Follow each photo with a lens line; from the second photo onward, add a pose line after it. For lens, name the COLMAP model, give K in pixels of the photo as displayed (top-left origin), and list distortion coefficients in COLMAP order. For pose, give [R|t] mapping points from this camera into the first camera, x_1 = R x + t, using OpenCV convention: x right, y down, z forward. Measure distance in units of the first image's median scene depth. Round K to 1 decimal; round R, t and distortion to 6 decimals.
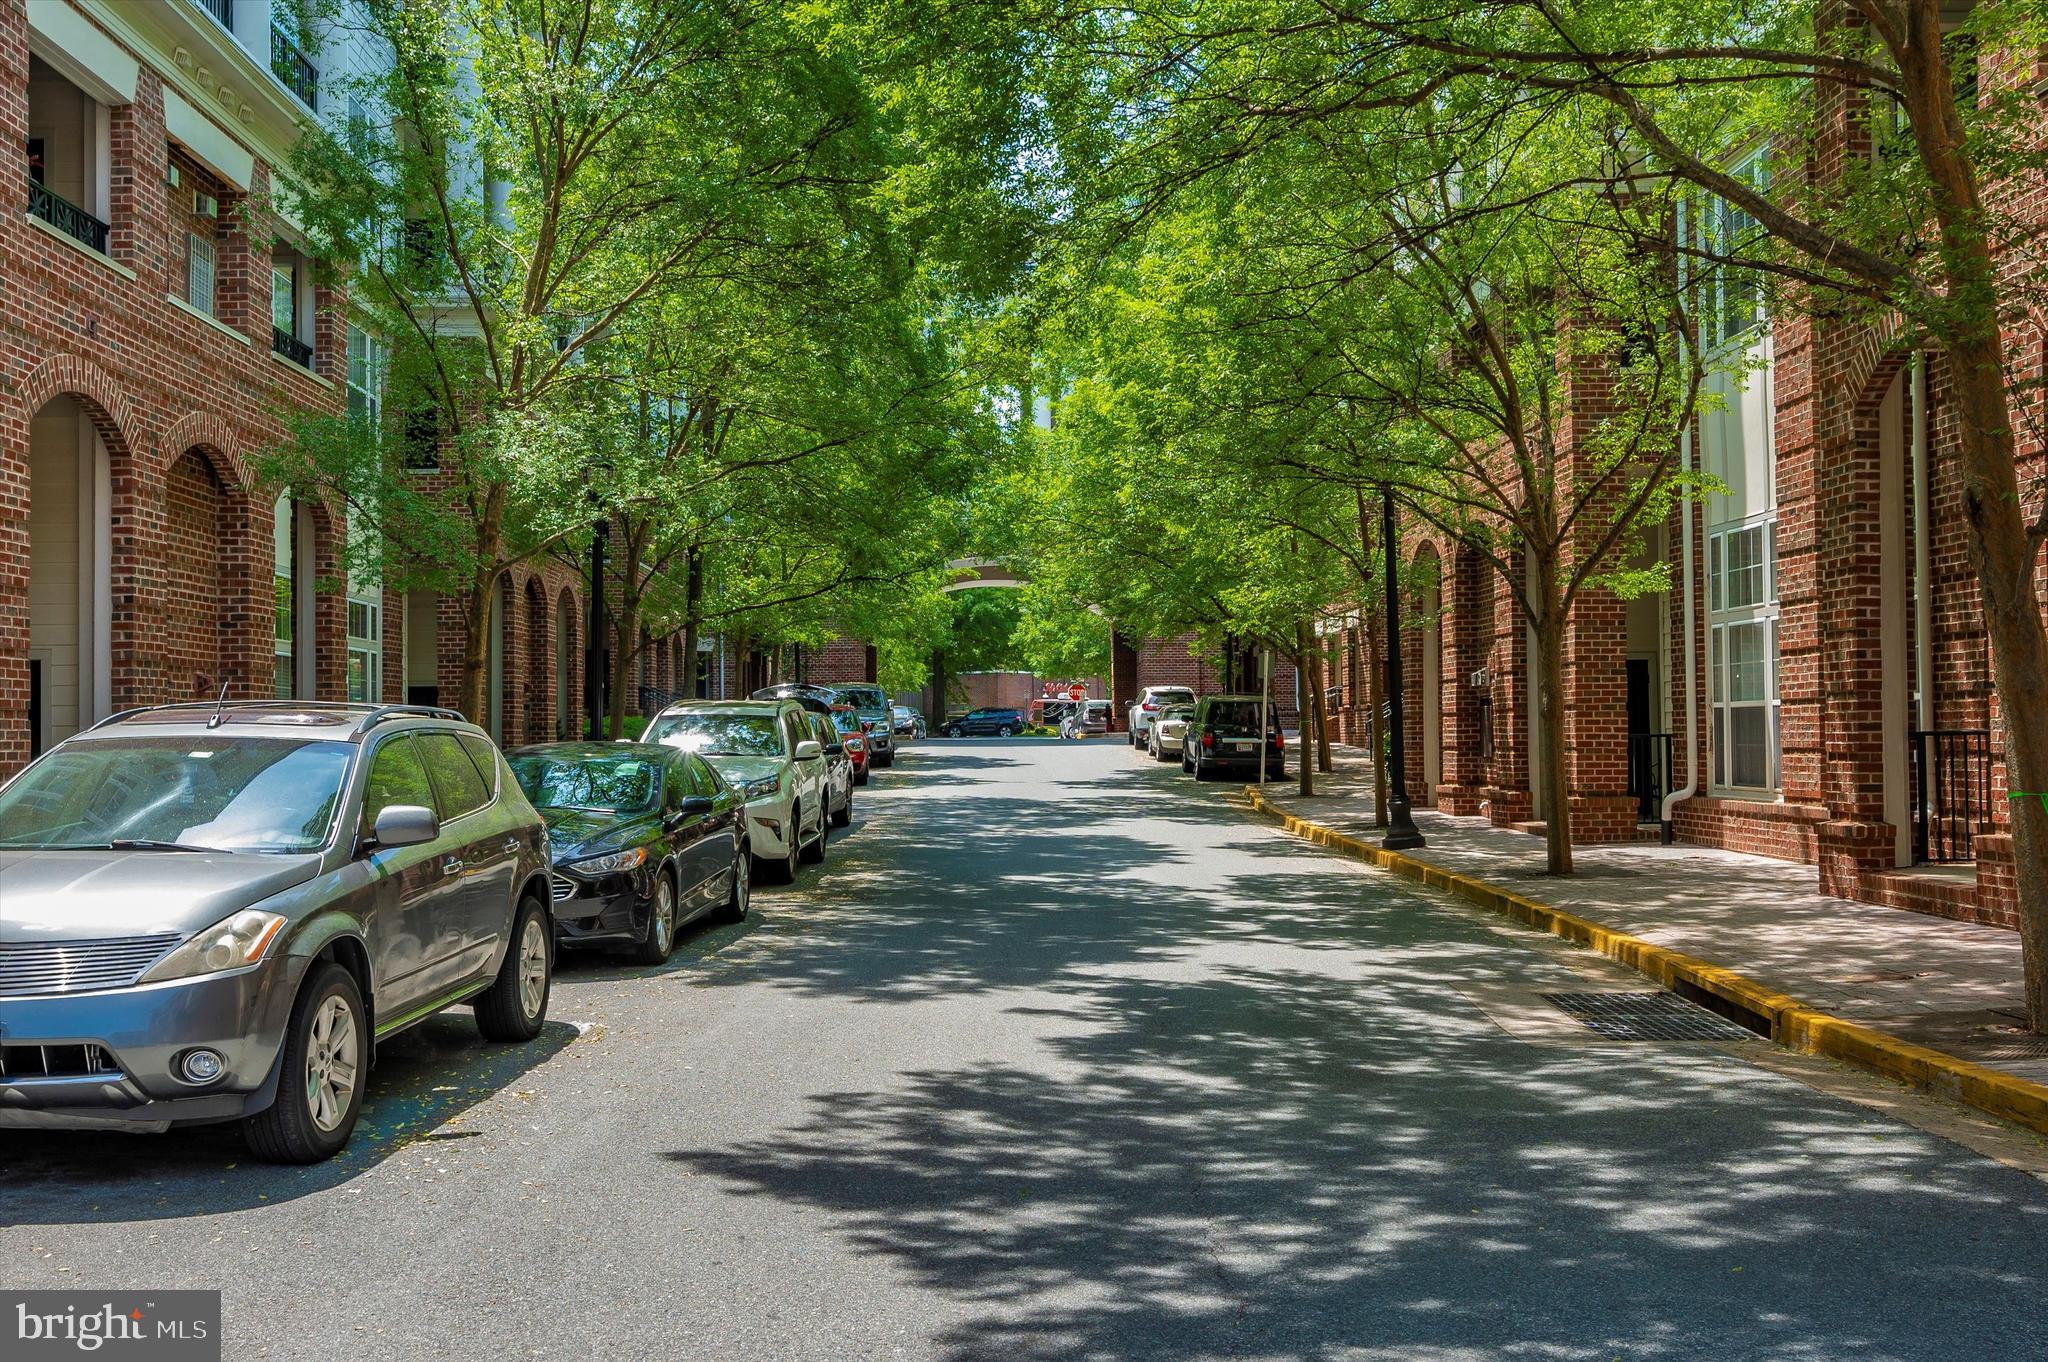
lens RADIAL K [[2180.8, 0, 1024.0], [0, 2180.8, 681.0], [0, 0, 1]] dist [0.002968, 0.007770]
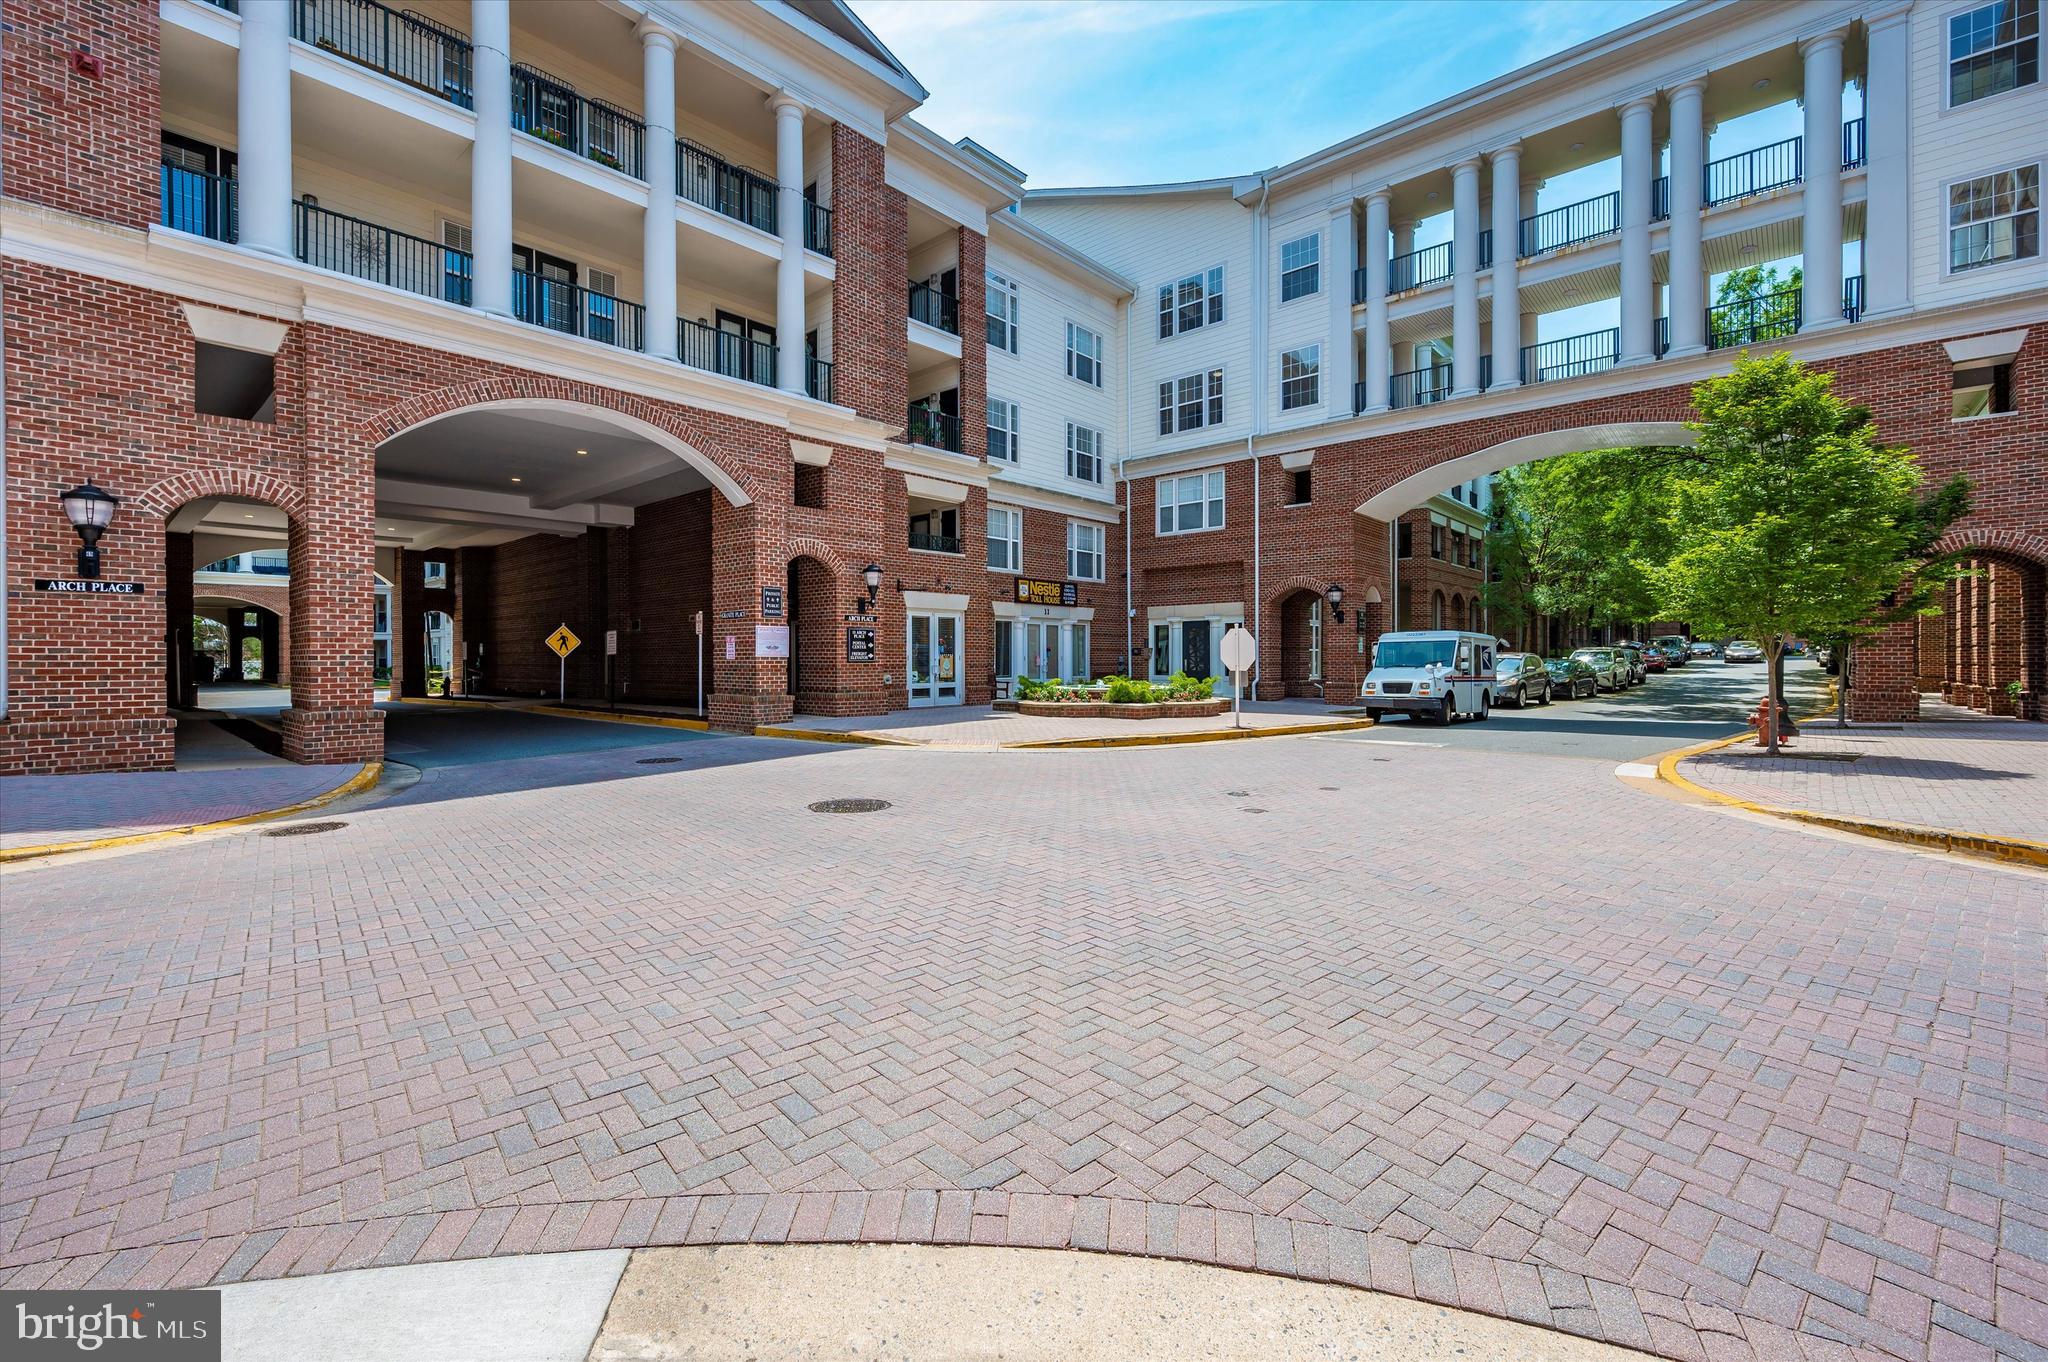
lens RADIAL K [[890.1, 0, 951.1], [0, 890.1, 662.6], [0, 0, 1]] dist [-0.002403, -0.000241]
pose [[0.707047, 0.010164, -0.707093, 0.243445], [0.015040, 0.999454, 0.029406, -0.040426], [0.707006, -0.031426, 0.706509, -1.330728]]
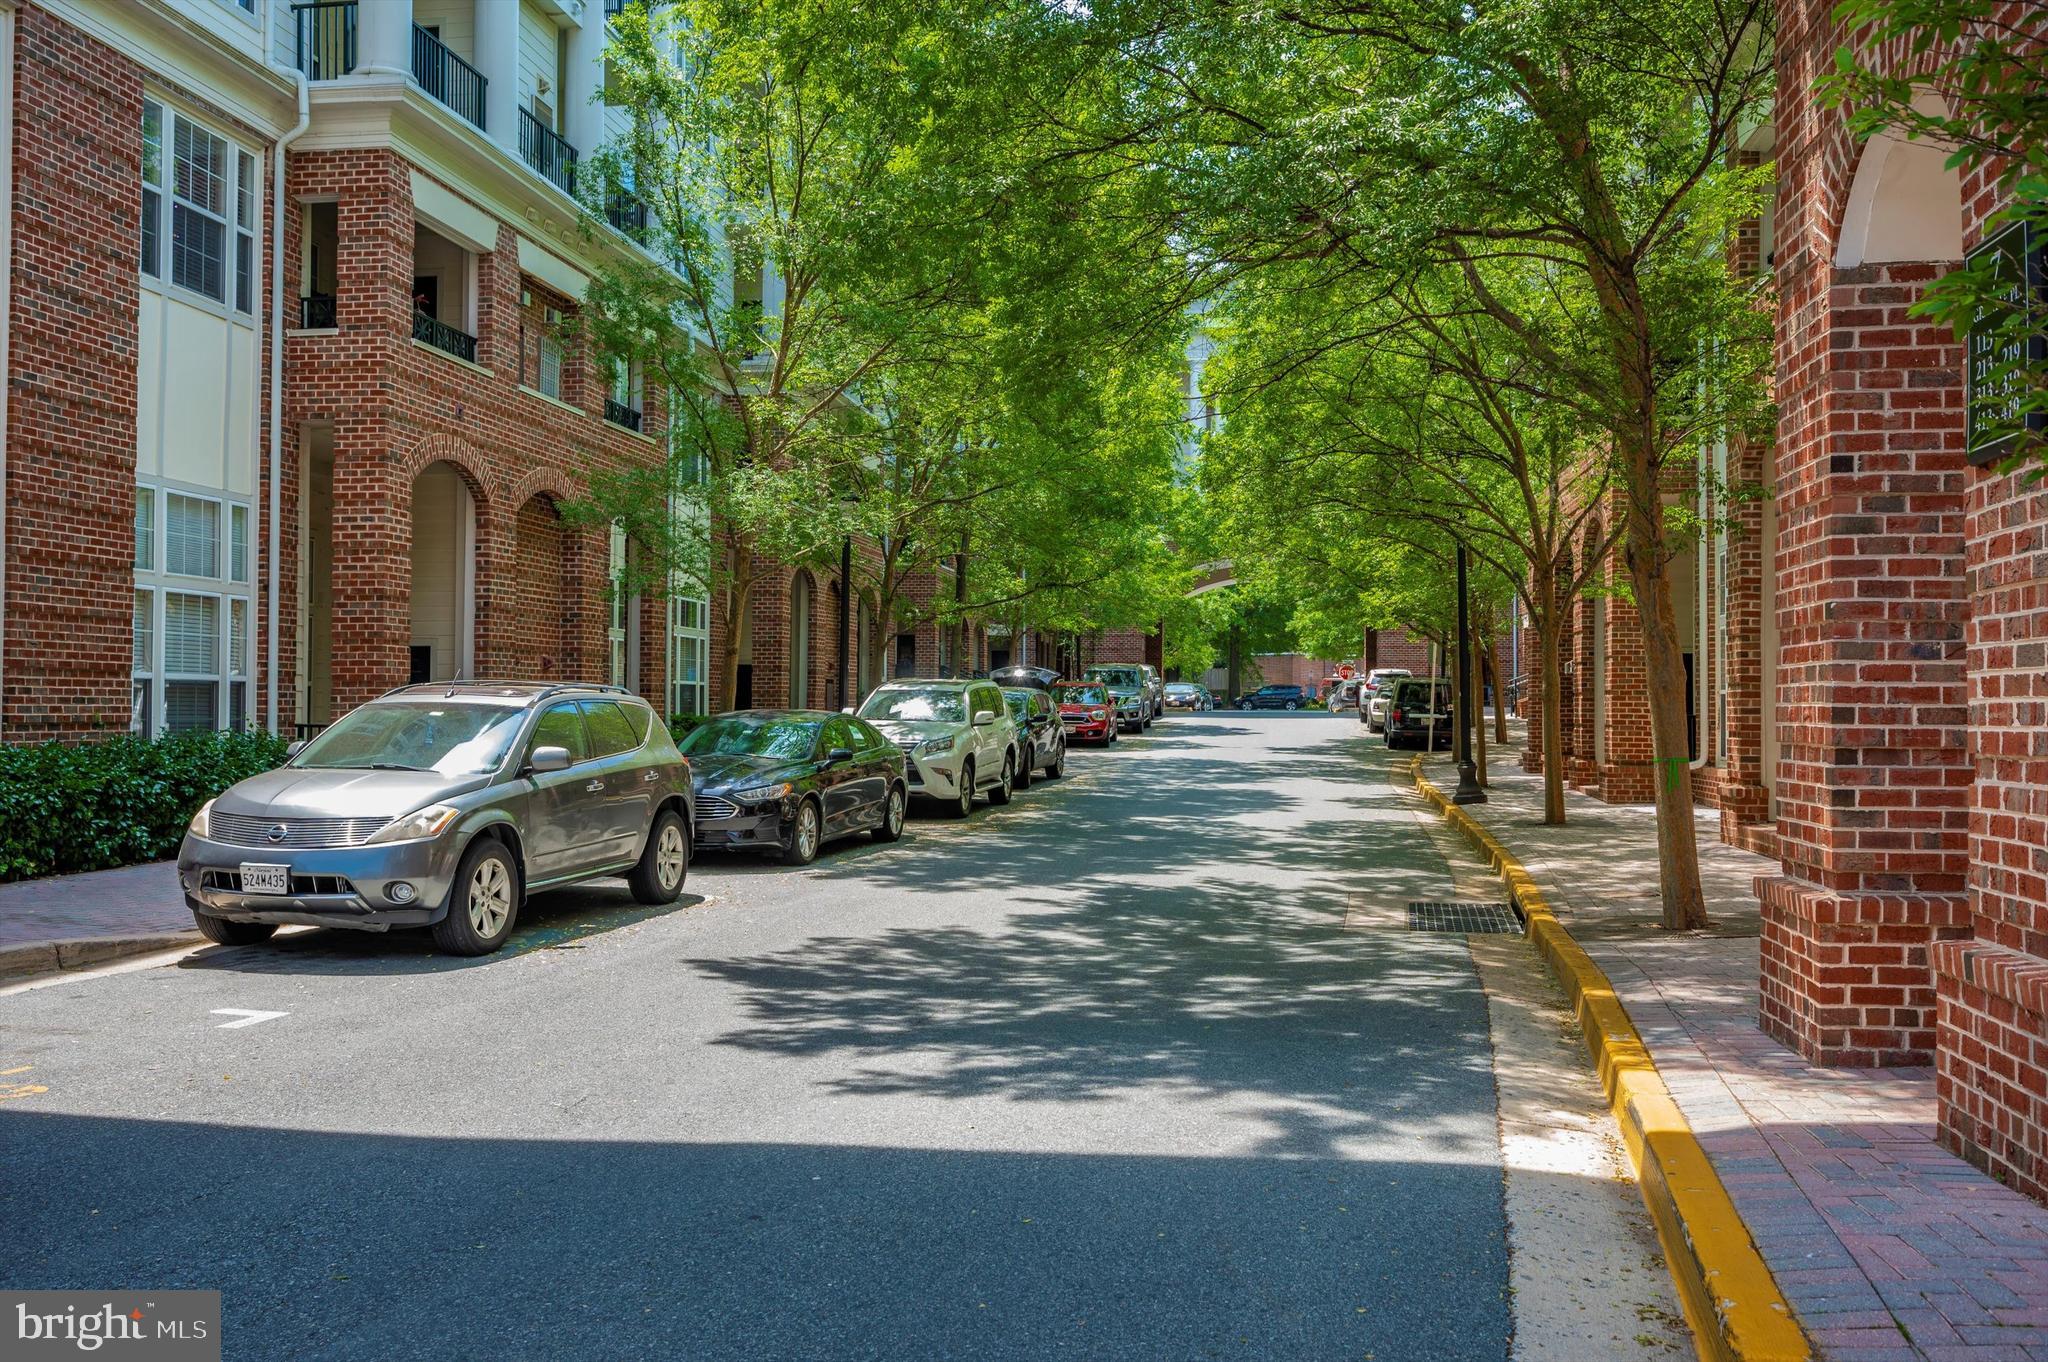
lens RADIAL K [[1907.5, 0, 1025.4], [0, 1907.5, 655.3], [0, 0, 1]] dist [0.014645, 0.004875]
pose [[0.986082, 0.009045, -0.166015, 0.153516], [-0.009393, 0.999955, -0.001313, -0.006343], [0.165995, 0.002854, 0.986122, -0.176777]]
